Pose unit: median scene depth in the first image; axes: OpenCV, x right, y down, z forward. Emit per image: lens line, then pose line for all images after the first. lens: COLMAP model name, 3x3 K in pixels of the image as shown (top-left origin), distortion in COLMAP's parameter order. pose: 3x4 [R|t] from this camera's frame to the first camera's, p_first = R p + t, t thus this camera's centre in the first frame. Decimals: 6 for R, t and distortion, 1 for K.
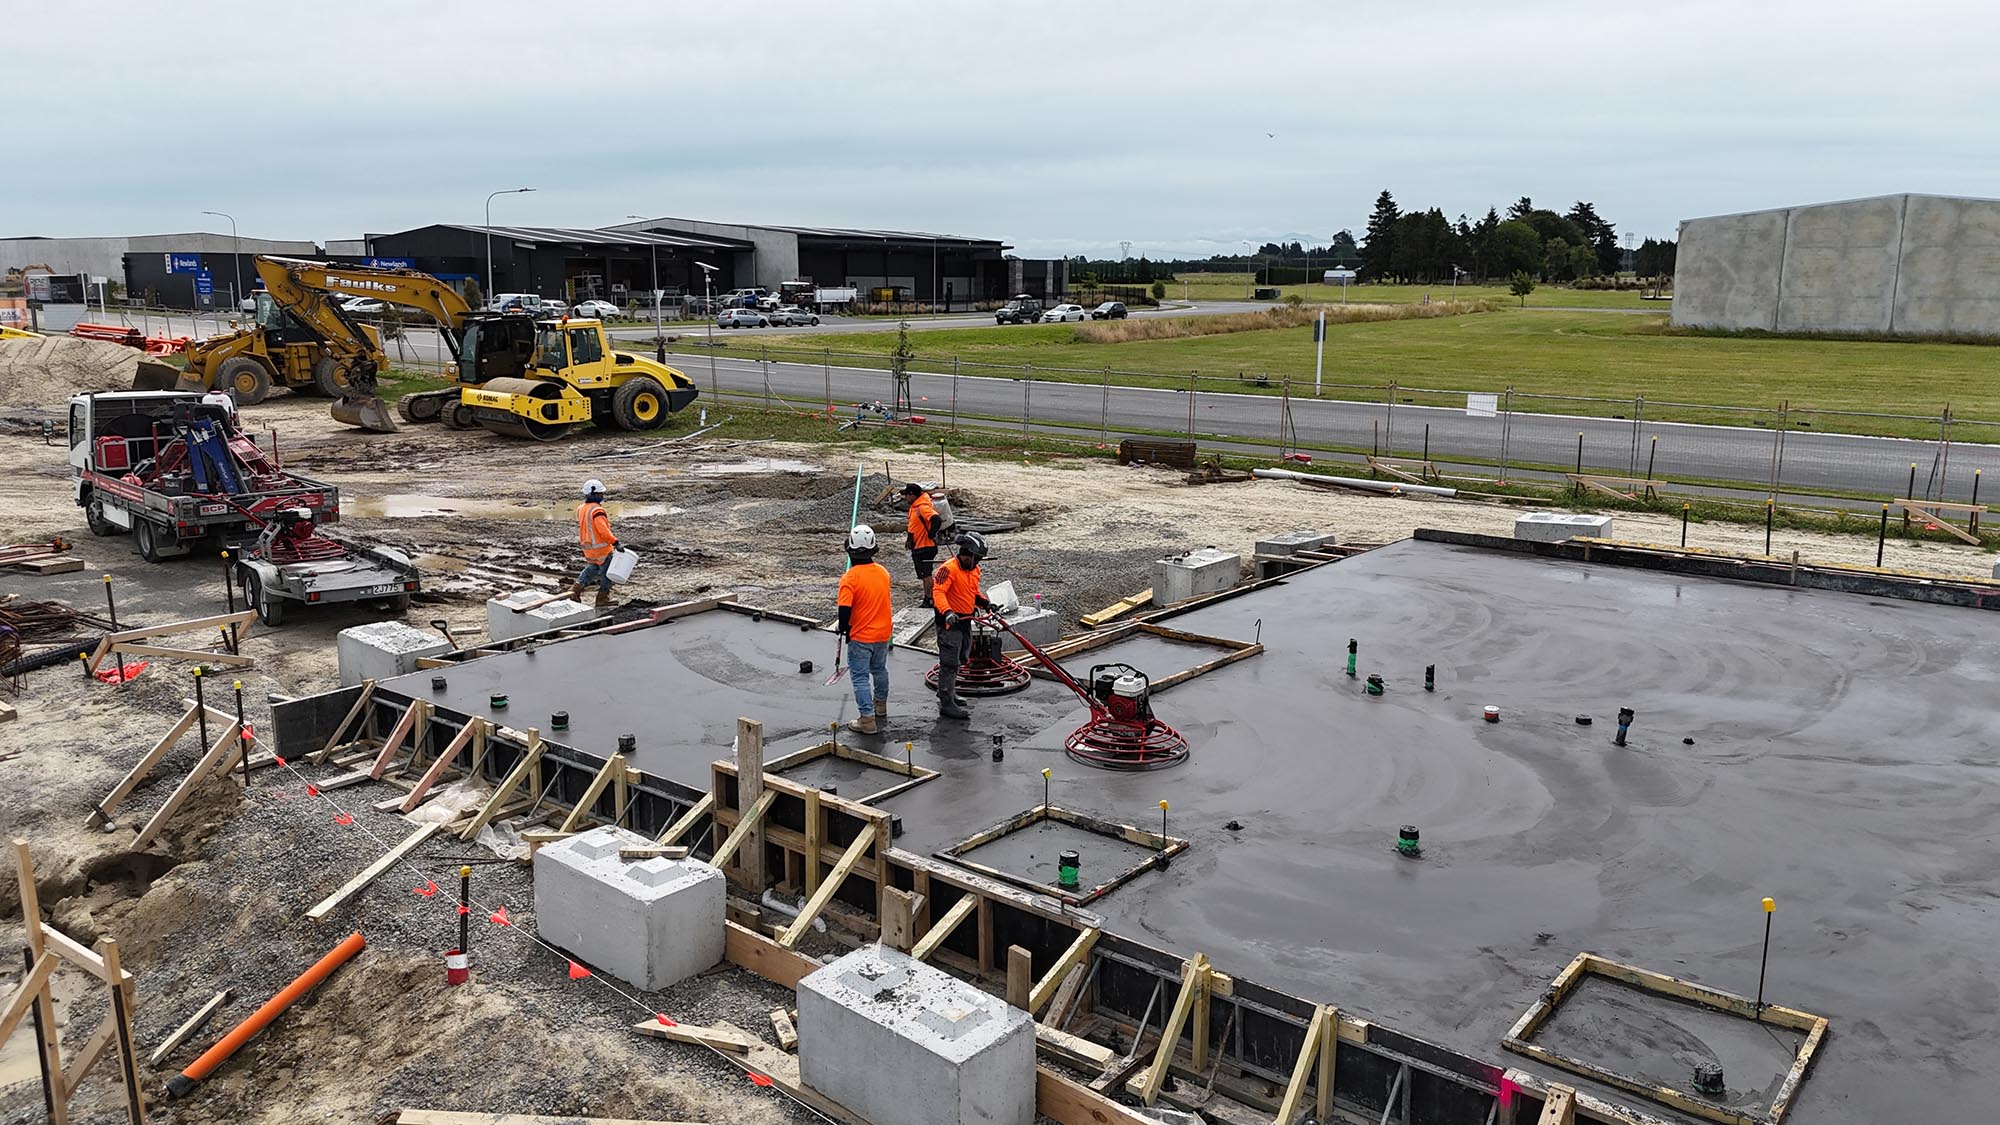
lens RADIAL K [[1465.4, 0, 1008.7], [0, 1465.4, 559.2], [0, 0, 1]] dist [0.041955, -0.035107]
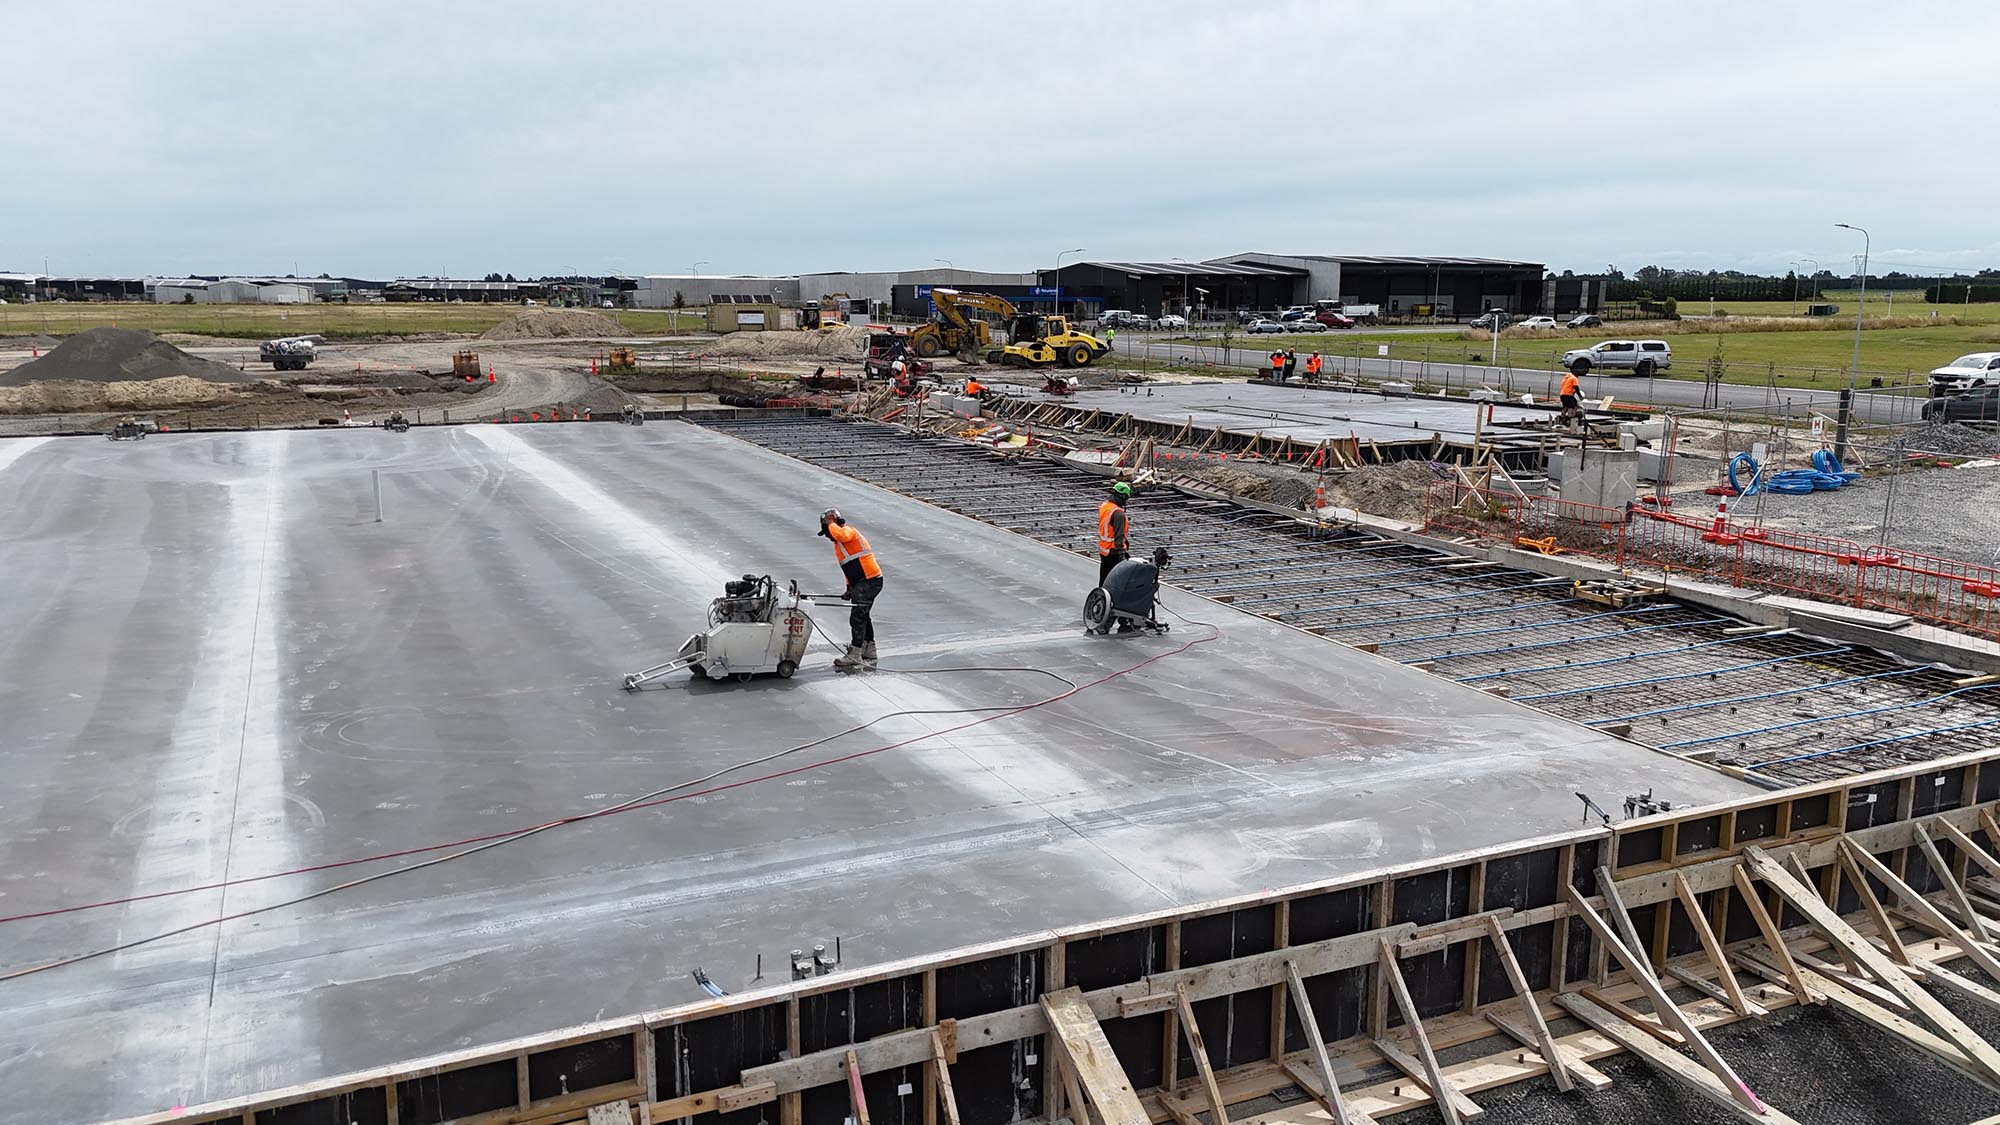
lens RADIAL K [[1465.4, 0, 991.6], [0, 1465.4, 566.9], [0, 0, 1]] dist [0.041955, -0.035107]
pose [[0.893118, 0.076853, -0.443208, 0.282507], [-0.080672, 0.996688, 0.010264, 0.089385], [0.442529, 0.026588, 0.896360, -0.457326]]
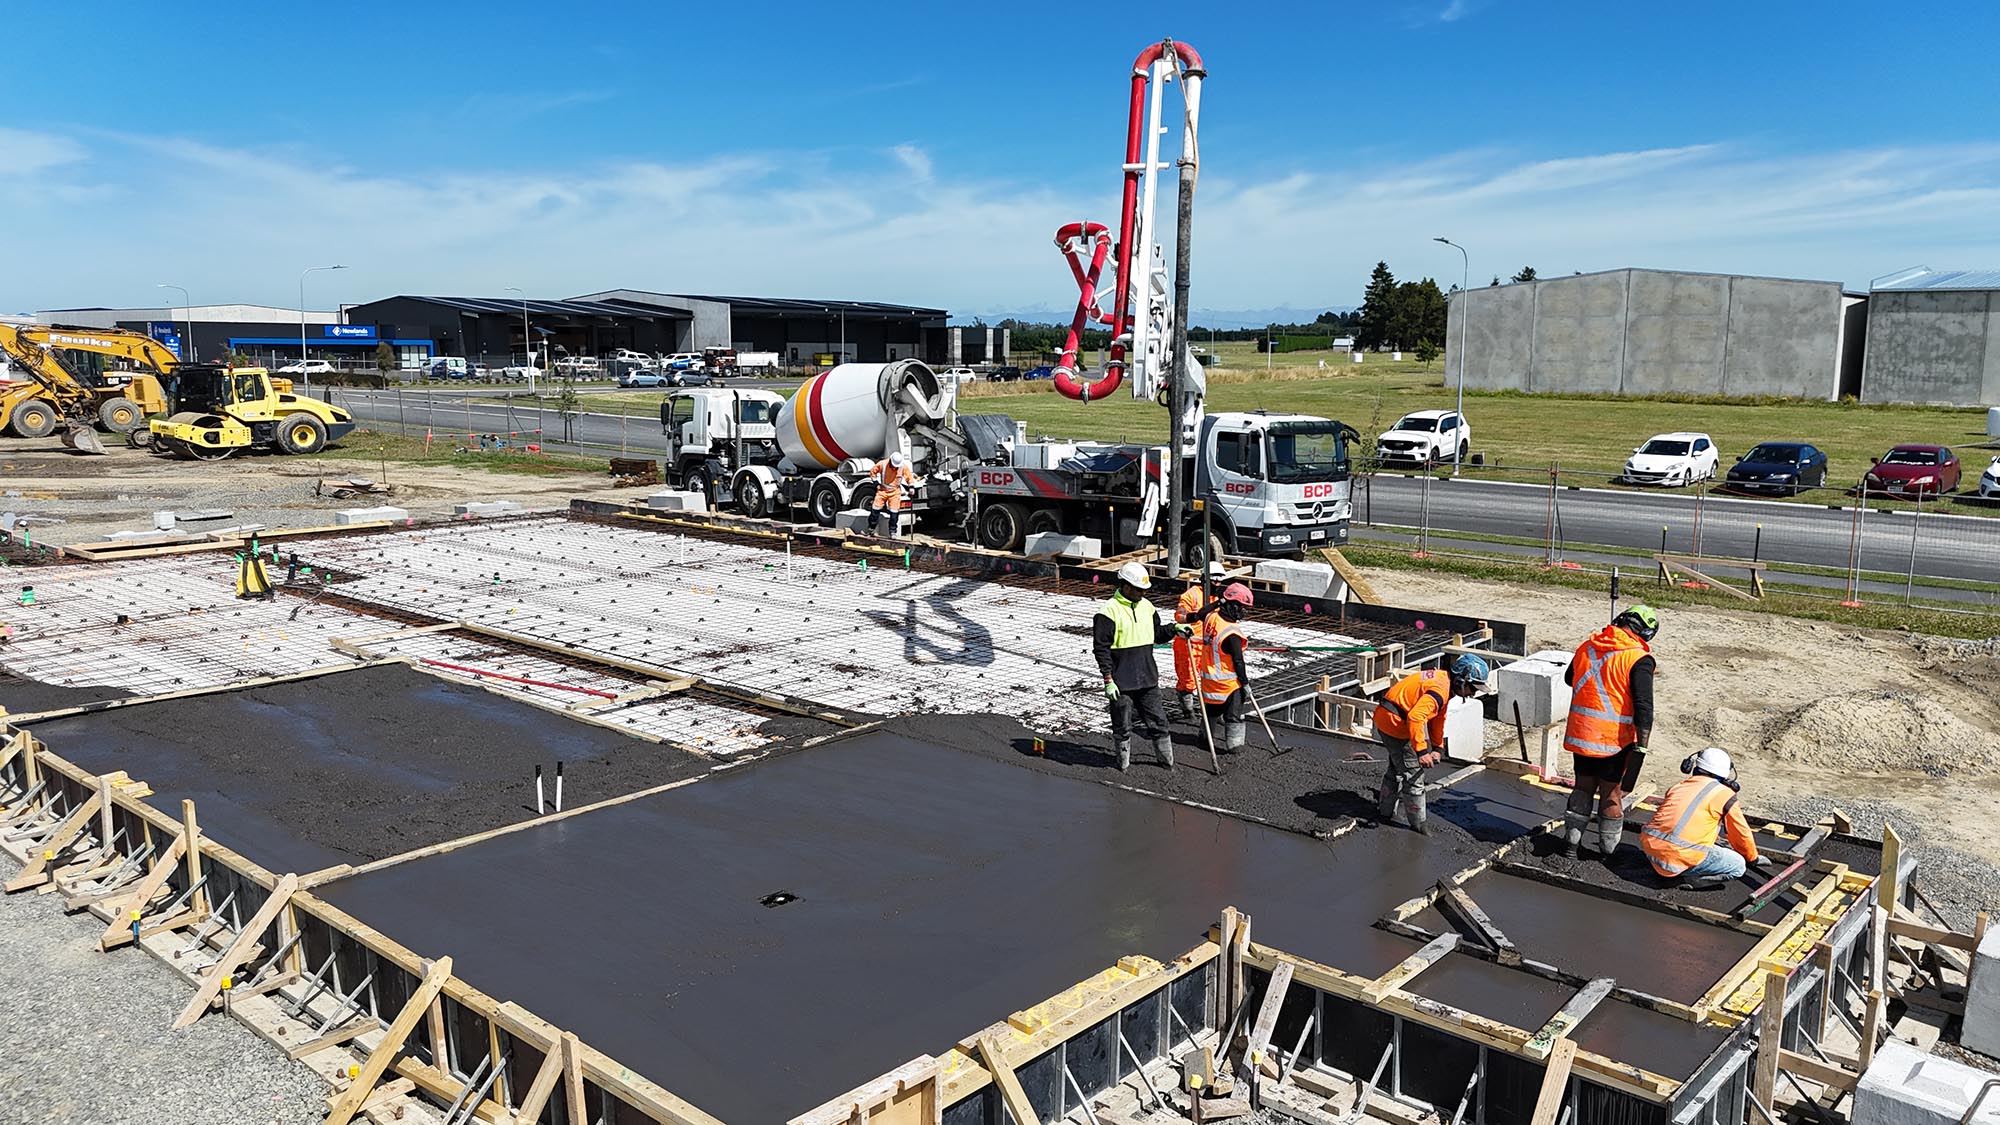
lens RADIAL K [[1465.4, 0, 1005.6], [0, 1465.4, 569.4], [0, 0, 1]] dist [0.041955, -0.035107]
pose [[0.998603, 0.008903, -0.052075, 0.193073], [-0.010917, 0.999198, -0.038528, 0.024726], [0.051691, 0.039043, 0.997900, -0.110494]]
